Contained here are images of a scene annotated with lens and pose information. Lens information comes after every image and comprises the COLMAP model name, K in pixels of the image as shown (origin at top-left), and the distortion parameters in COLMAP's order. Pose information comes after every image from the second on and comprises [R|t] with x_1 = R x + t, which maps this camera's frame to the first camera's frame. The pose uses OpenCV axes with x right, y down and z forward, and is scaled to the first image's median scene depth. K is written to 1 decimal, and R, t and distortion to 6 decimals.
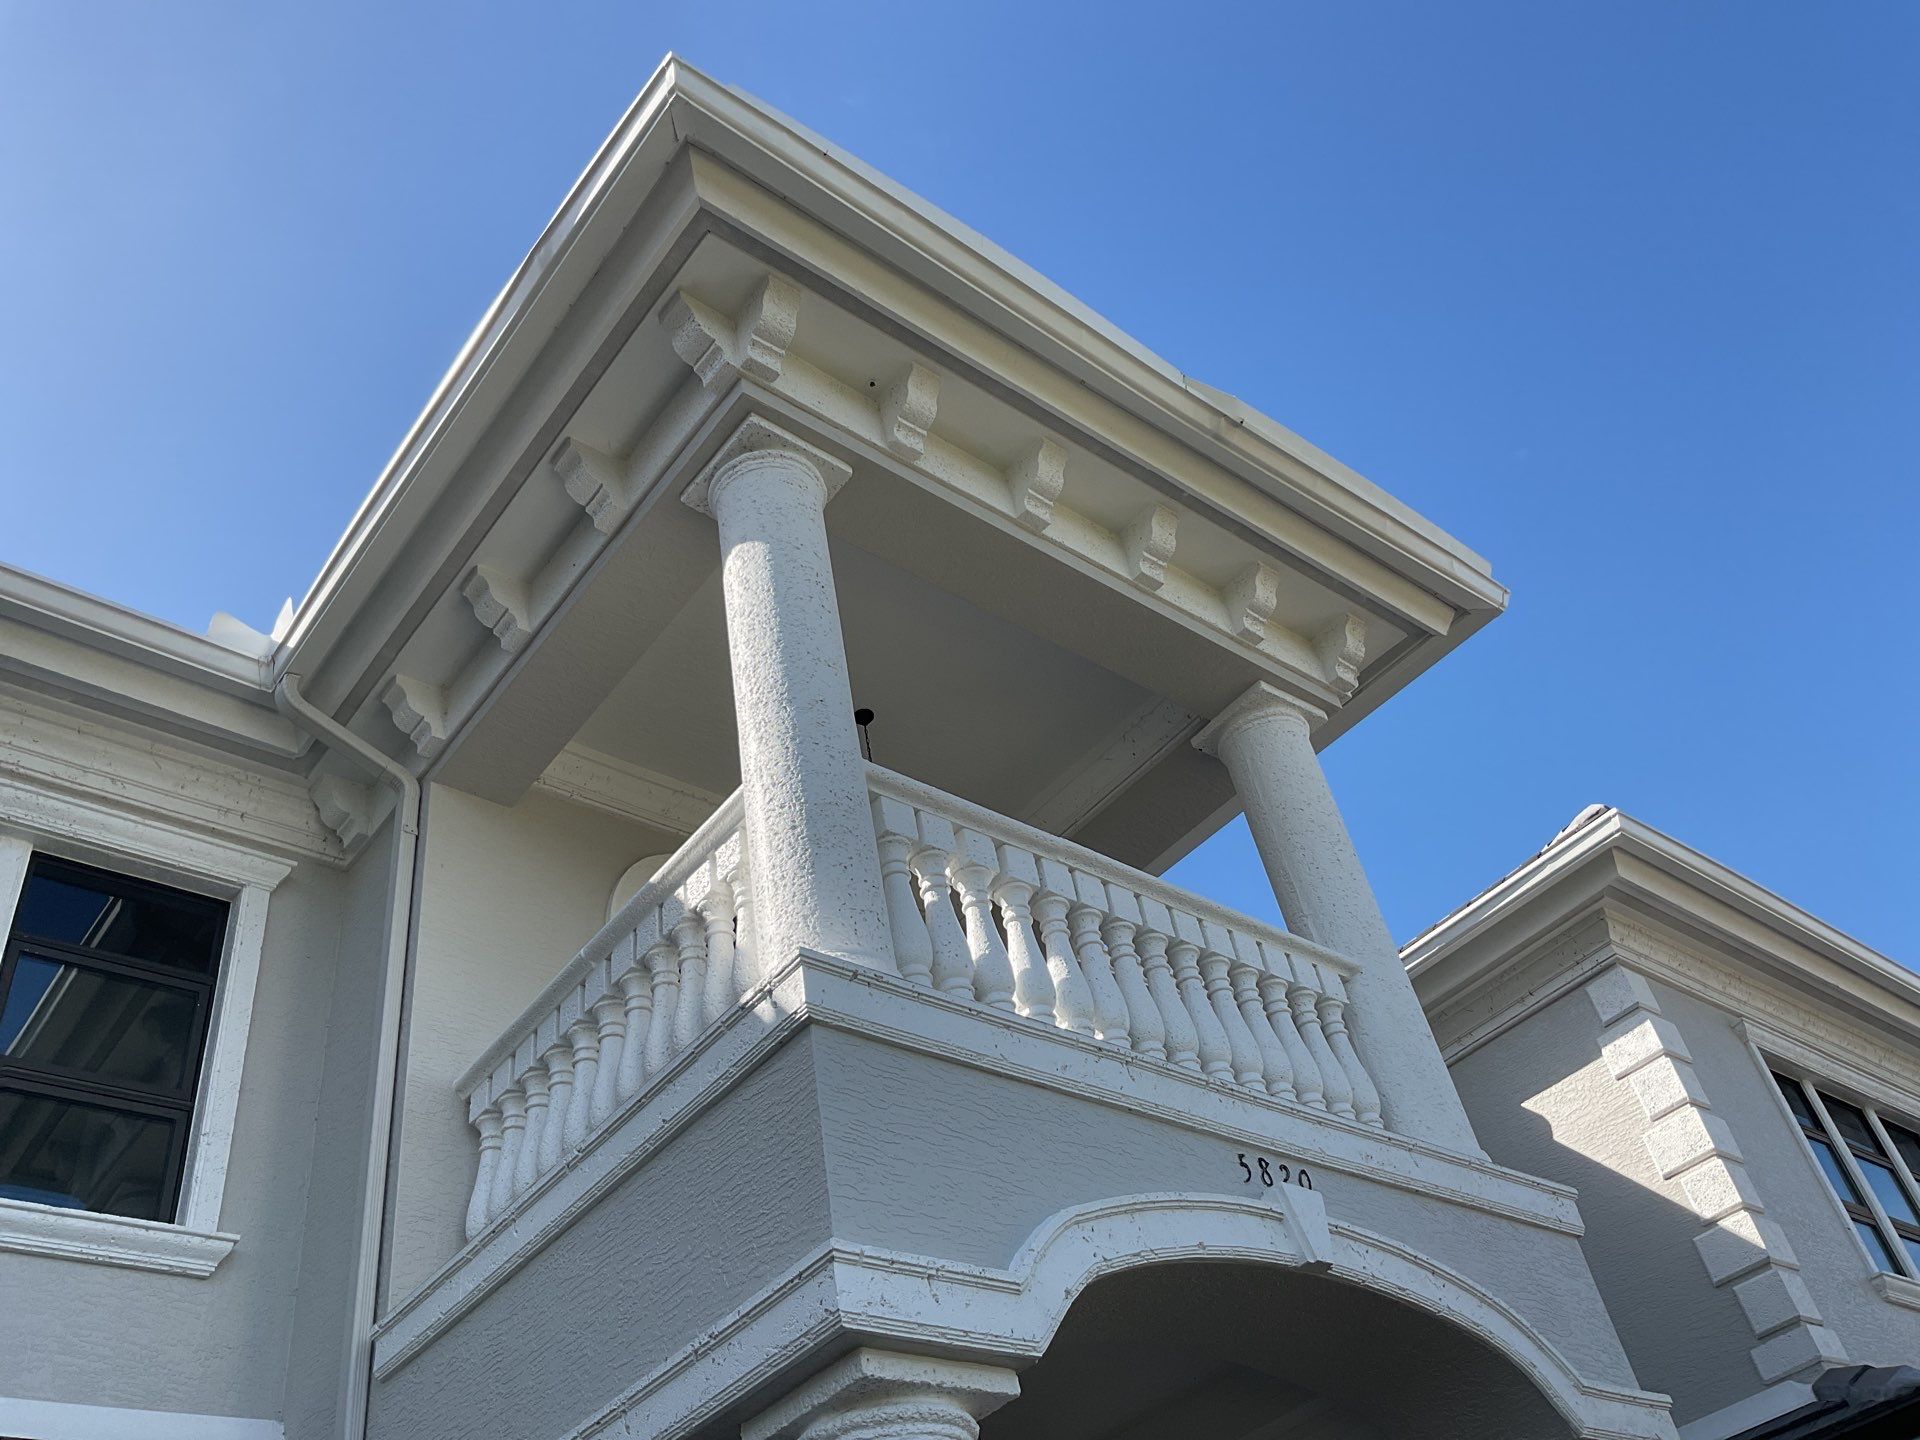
lens RADIAL K [[1604.7, 0, 959.6], [0, 1604.7, 684.7], [0, 0, 1]] dist [0.064264, -0.140695]
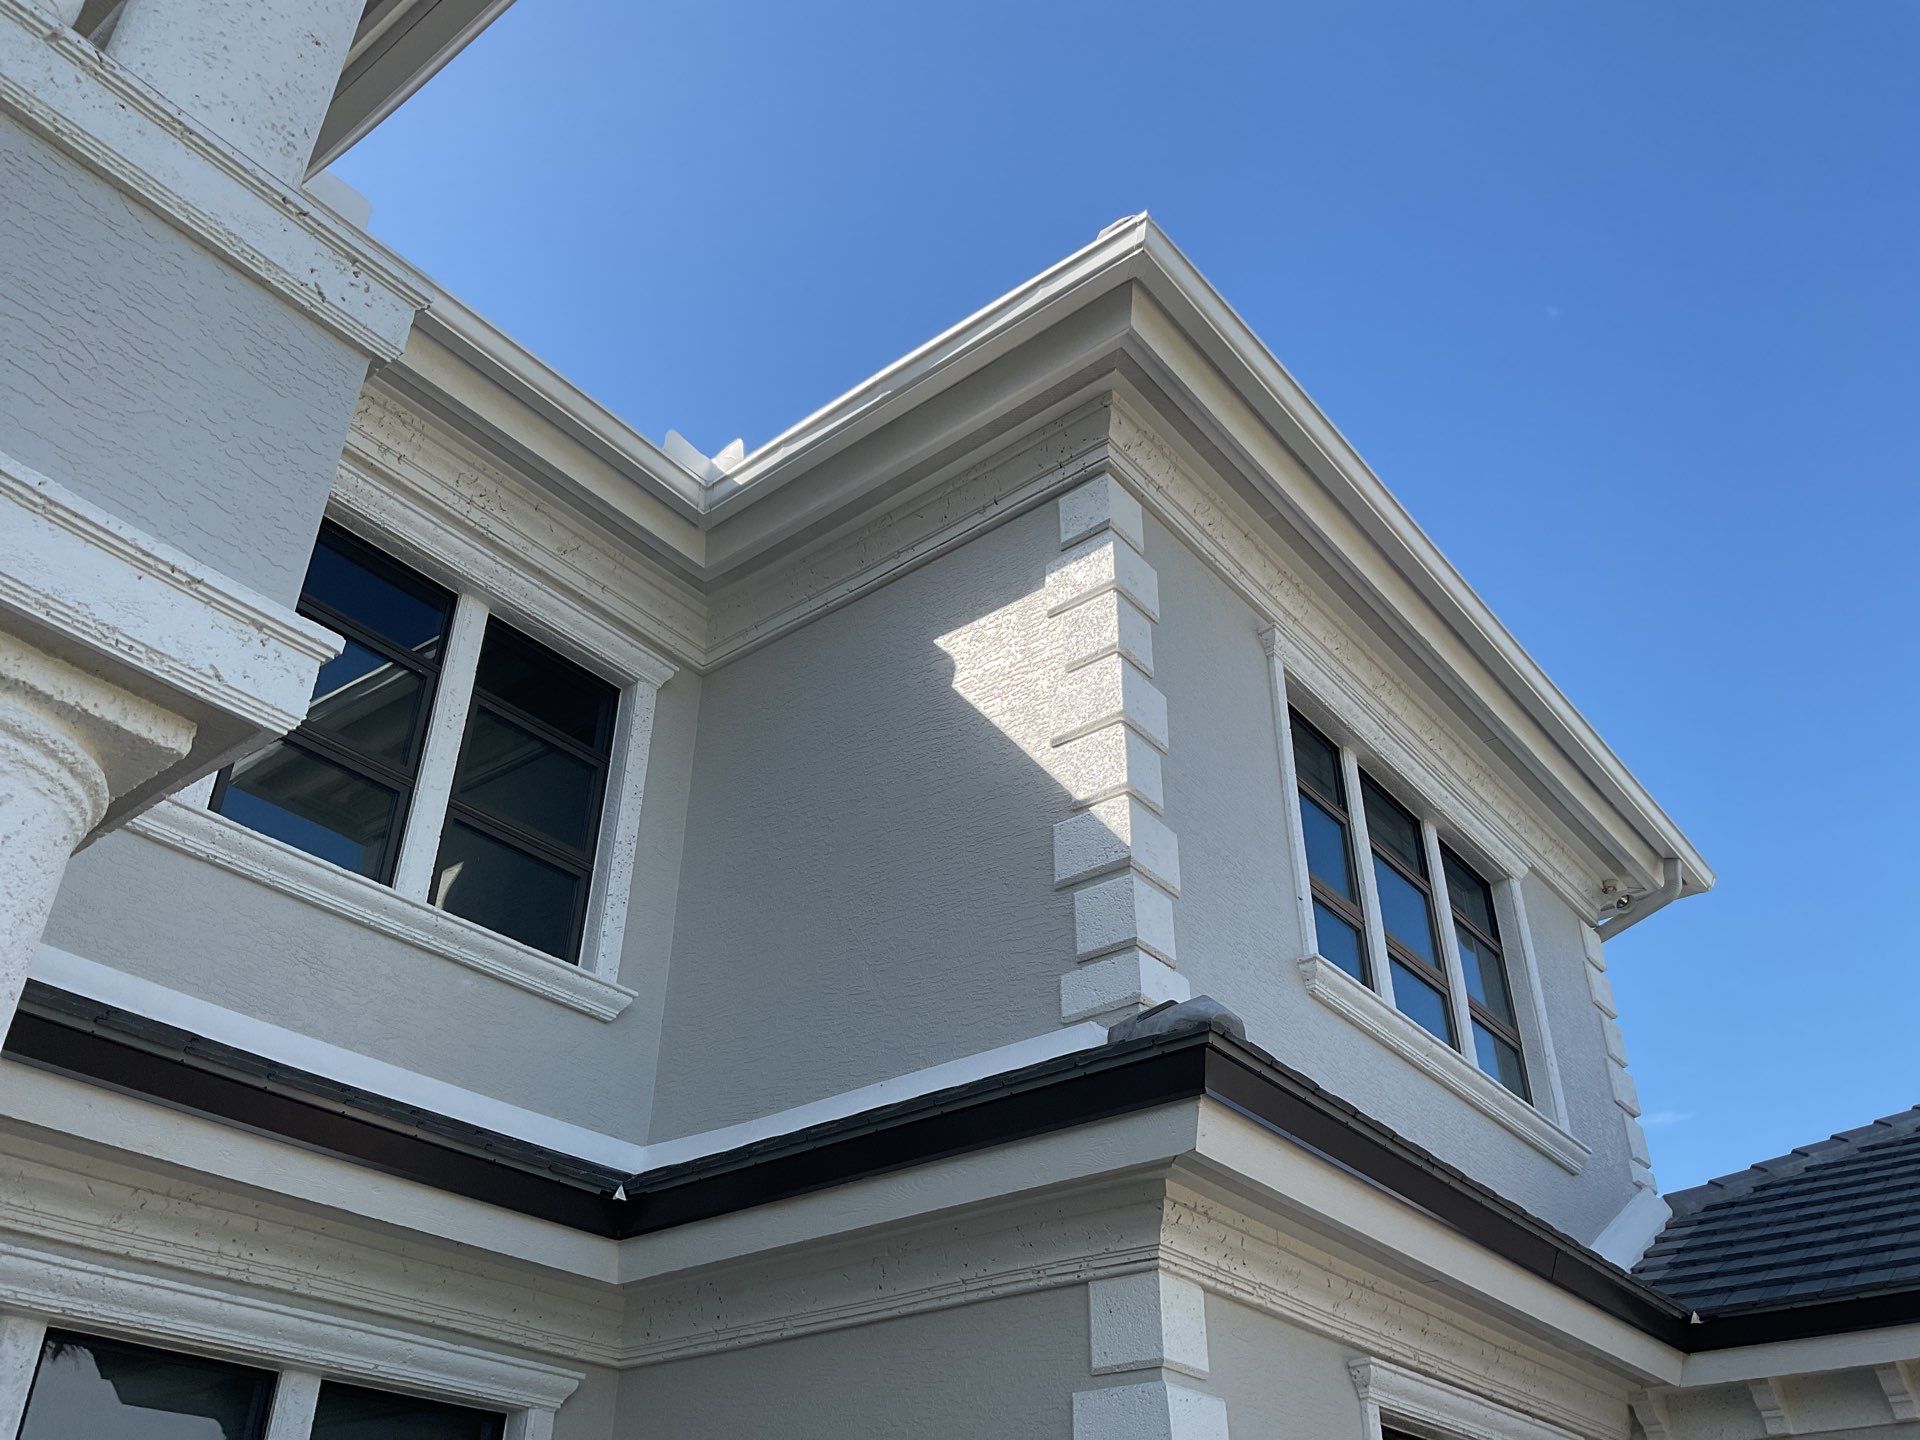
lens RADIAL K [[1580.3, 0, 953.0], [0, 1580.3, 720.2], [0, 0, 1]] dist [0.106024, -0.191765]
pose [[0.963985, 0.253856, 0.079311, 0.382337], [-0.263024, 0.954141, 0.142943, 0.236234], [-0.039387, -0.158655, 0.986548, 0.369021]]
